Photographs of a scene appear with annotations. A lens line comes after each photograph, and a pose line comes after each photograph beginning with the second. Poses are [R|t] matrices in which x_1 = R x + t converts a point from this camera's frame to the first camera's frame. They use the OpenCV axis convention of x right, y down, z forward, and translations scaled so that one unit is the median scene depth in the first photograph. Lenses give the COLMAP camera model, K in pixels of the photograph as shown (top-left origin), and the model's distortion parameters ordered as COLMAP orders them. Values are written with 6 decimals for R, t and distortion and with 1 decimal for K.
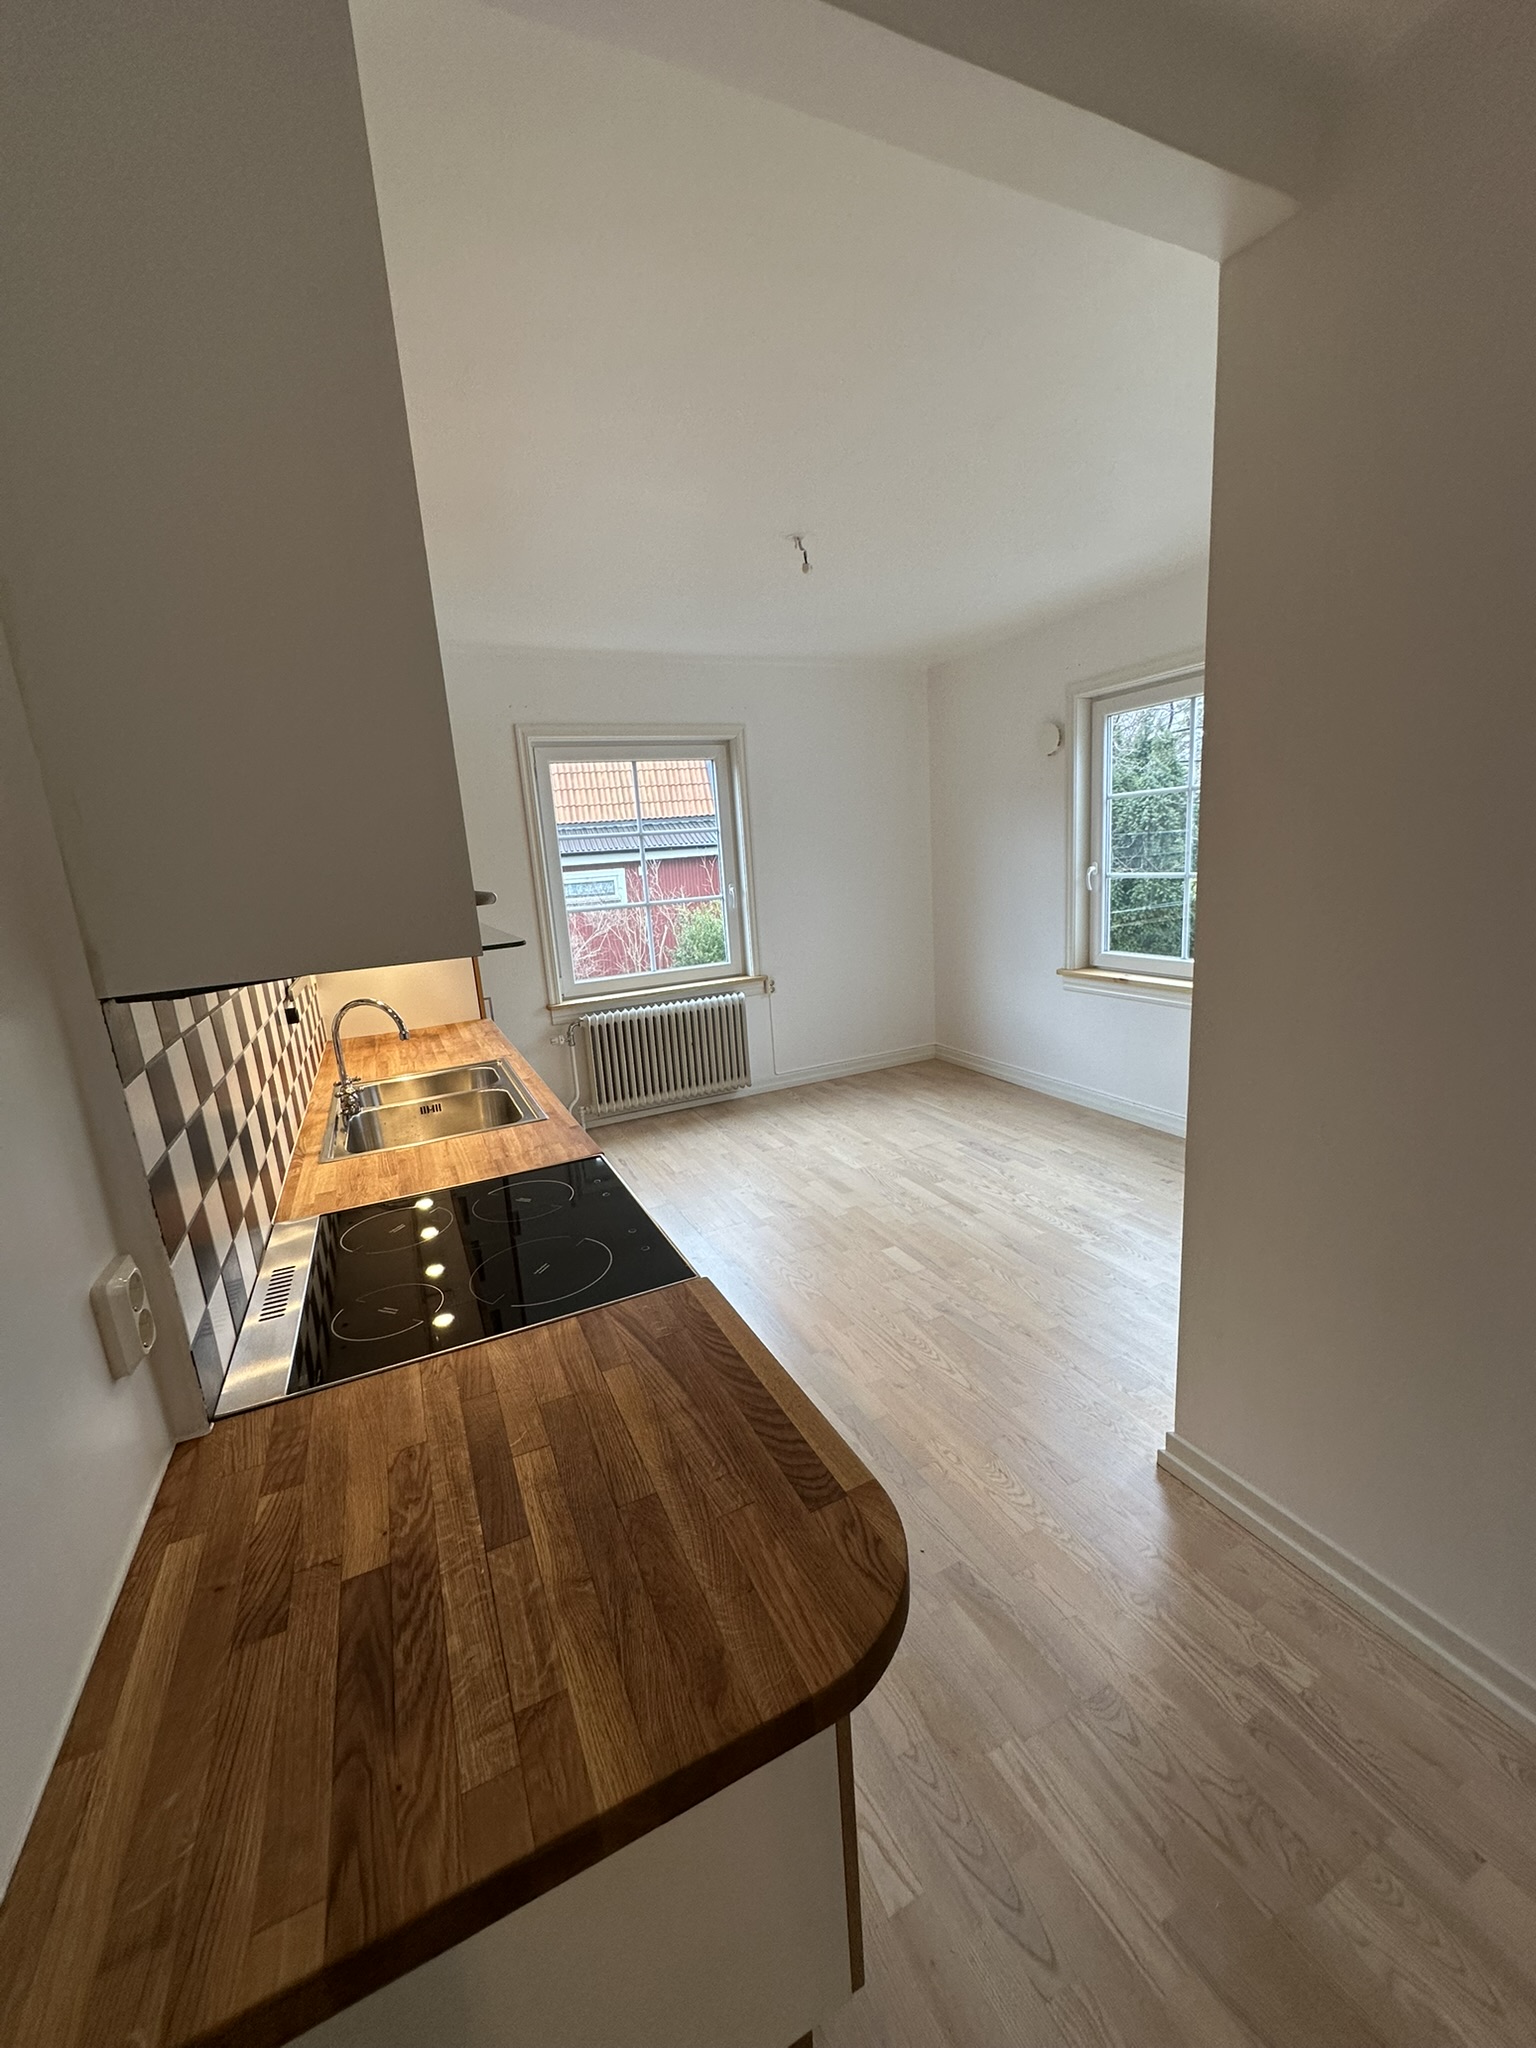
lens RADIAL K [[812.7, 0, 773.4], [0, 812.7, 1033.8], [0, 0, 1]] dist [0.000772, -0.000320]
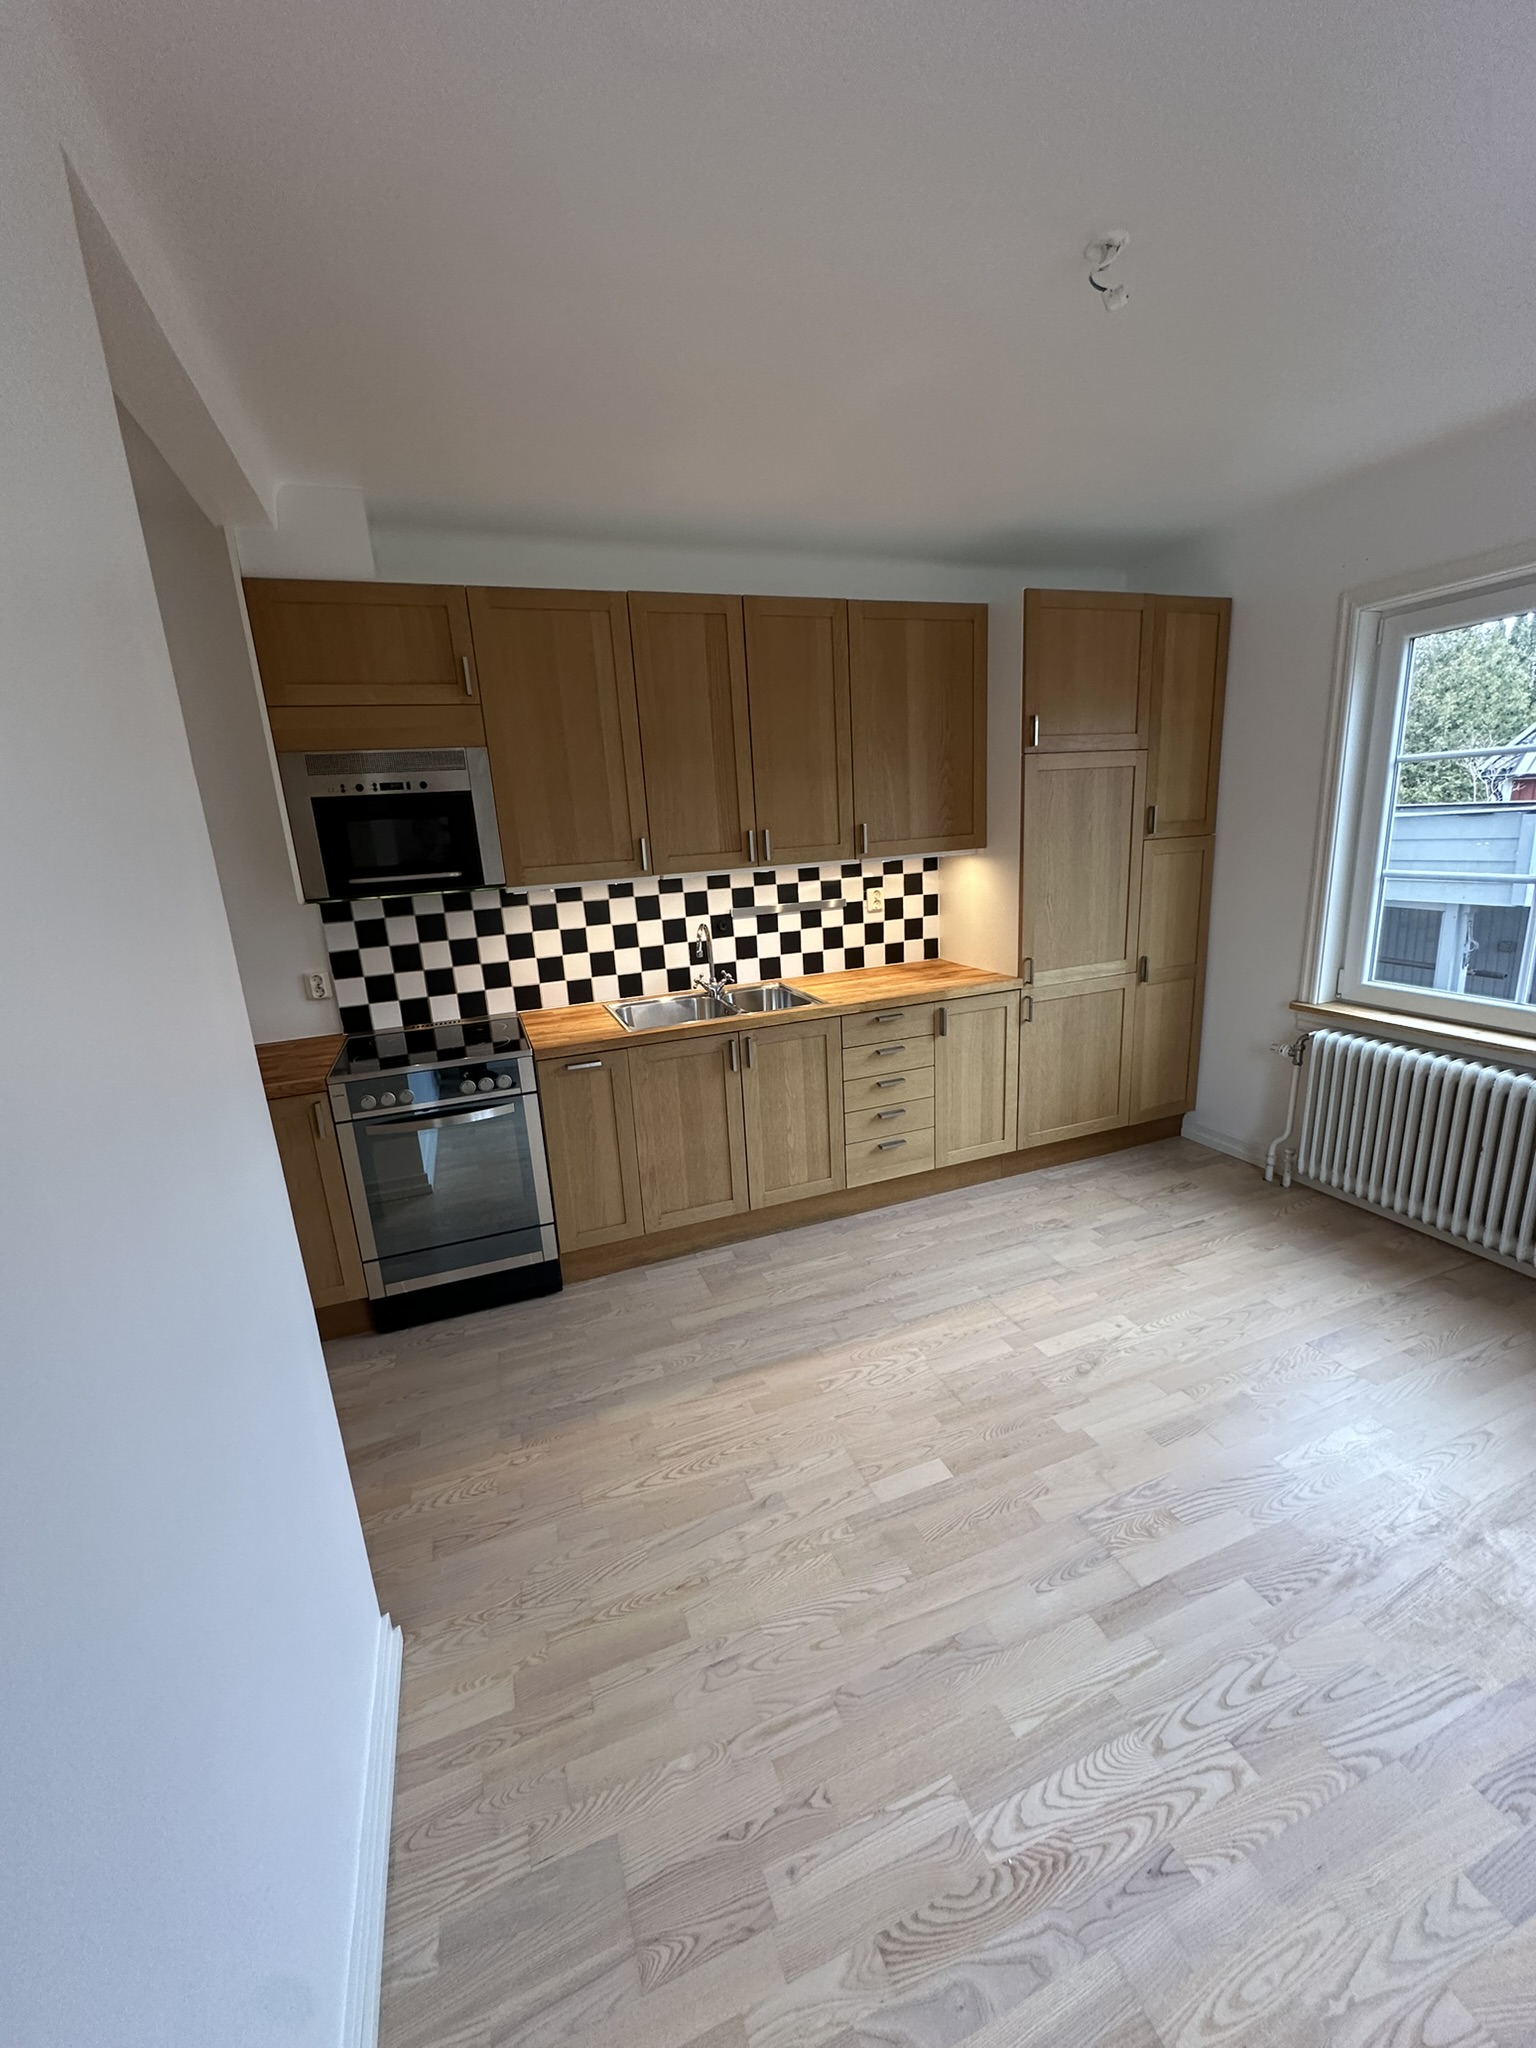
lens RADIAL K [[812.7, 0, 769.0], [0, 812.7, 1023.4], [0, 0, 1]] dist [0.000772, -0.000320]
pose [[-0.079932, 0.319233, -0.944299, 0.604070], [-0.158570, 0.931195, 0.328226, -0.240998], [0.984107, 0.175973, -0.023812, 0.745894]]
